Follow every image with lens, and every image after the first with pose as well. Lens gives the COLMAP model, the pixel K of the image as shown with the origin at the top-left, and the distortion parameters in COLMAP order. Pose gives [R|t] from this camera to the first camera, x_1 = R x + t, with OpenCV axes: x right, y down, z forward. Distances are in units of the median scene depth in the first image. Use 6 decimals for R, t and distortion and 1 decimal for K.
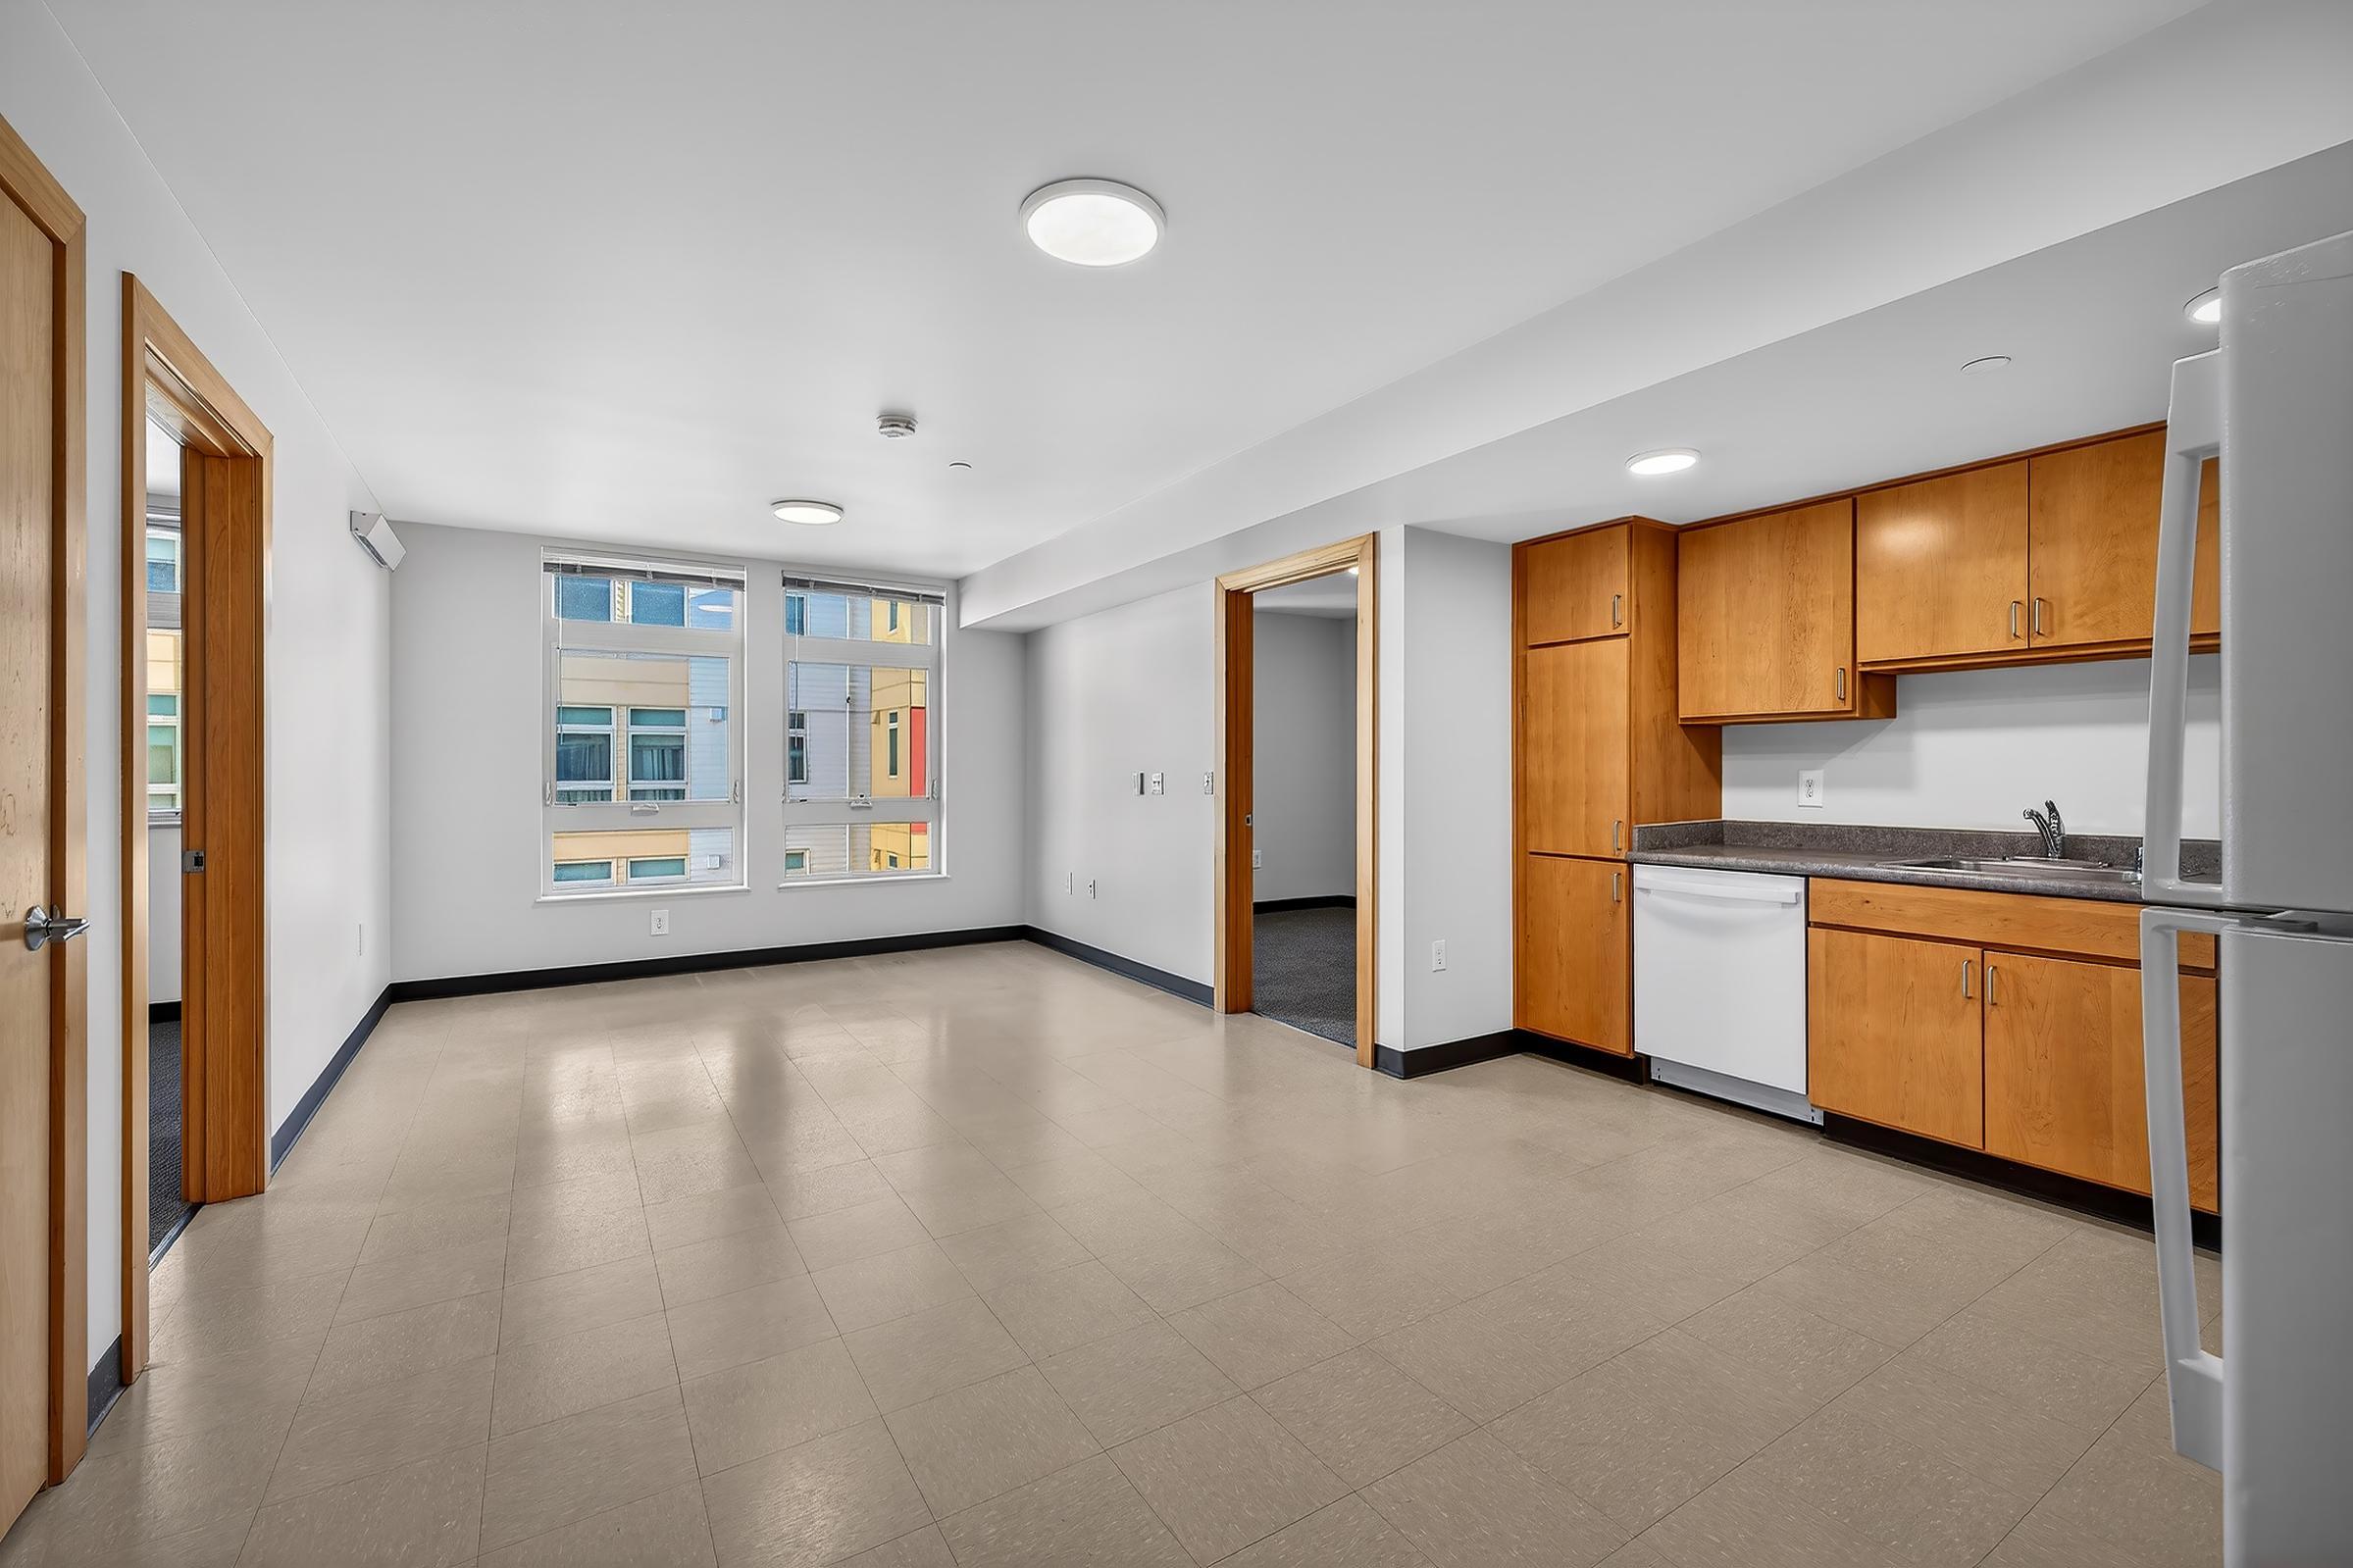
lens RADIAL K [[986.1, 0, 1182.8], [0, 986.1, 766.2], [0, 0, 1]] dist [0.003062, 0.000119]
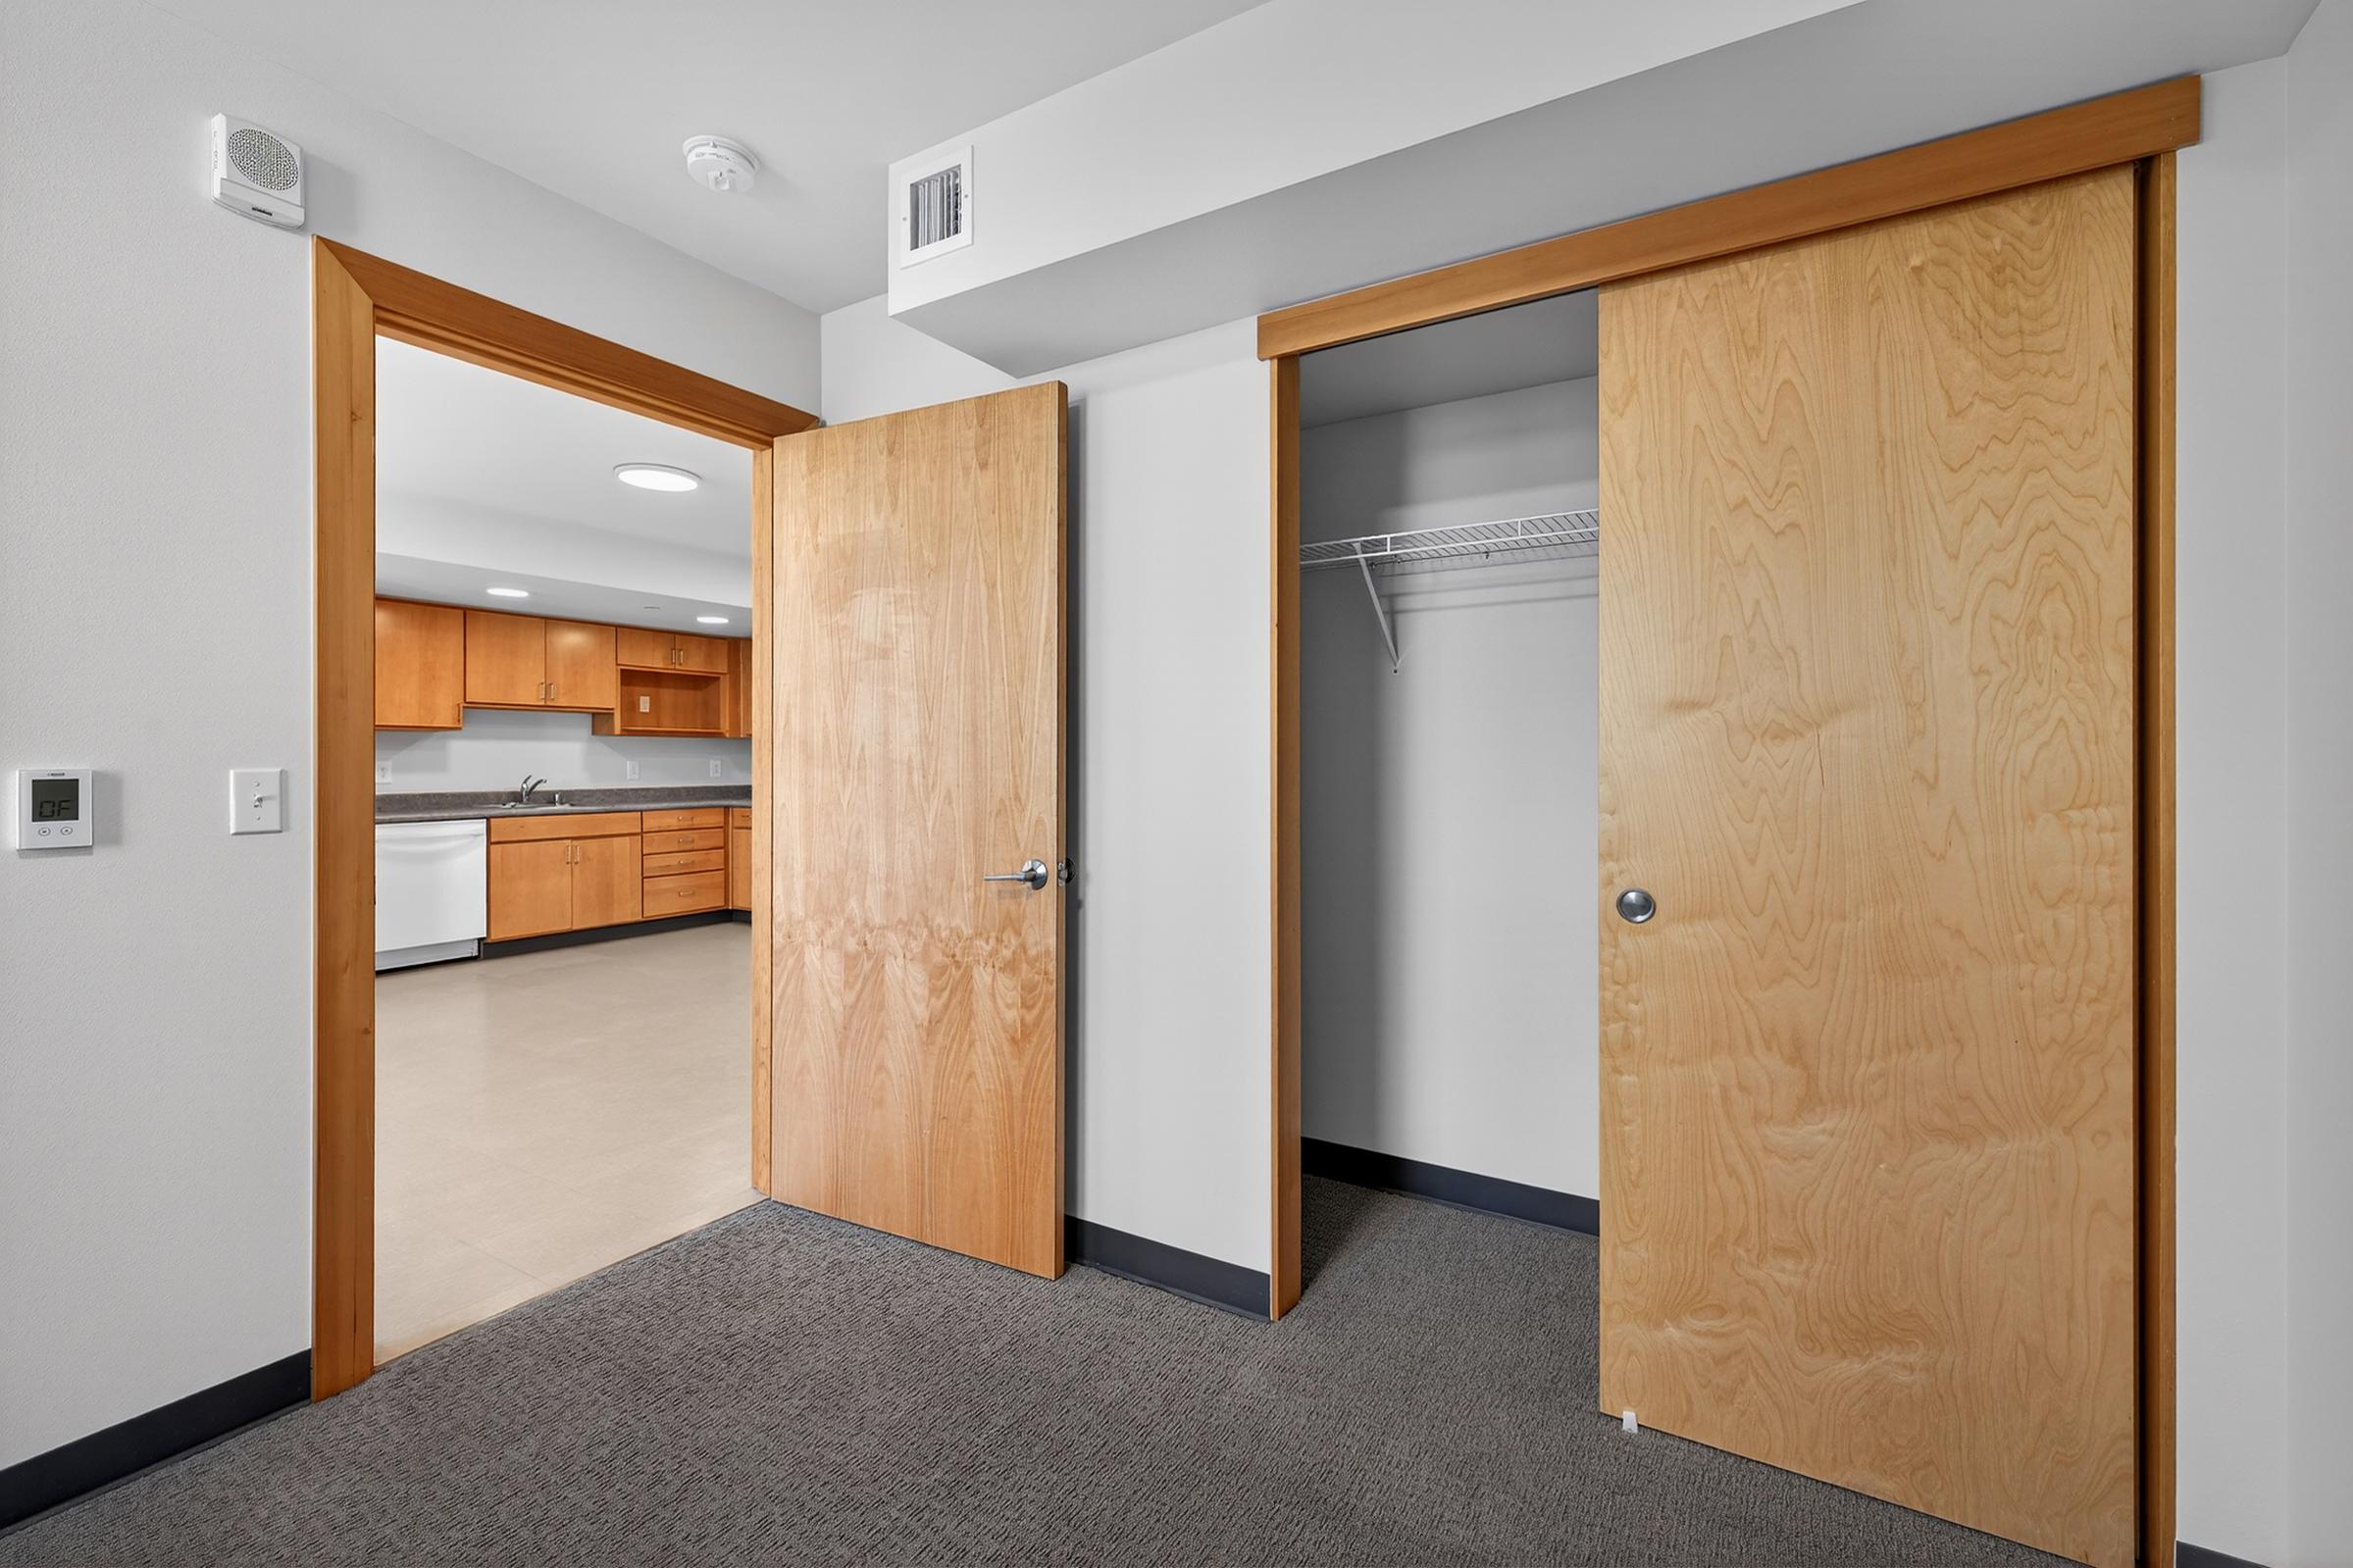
lens RADIAL K [[986.1, 0, 1182.8], [0, 986.1, 766.2], [0, 0, 1]] dist [0.003062, 0.000119]
pose [[-0.453750, -0.003414, 0.891123, -1.553786], [-0.004237, 0.999990, 0.001674, 0.005200], [-0.891119, -0.003016, -0.453759, 0.659936]]
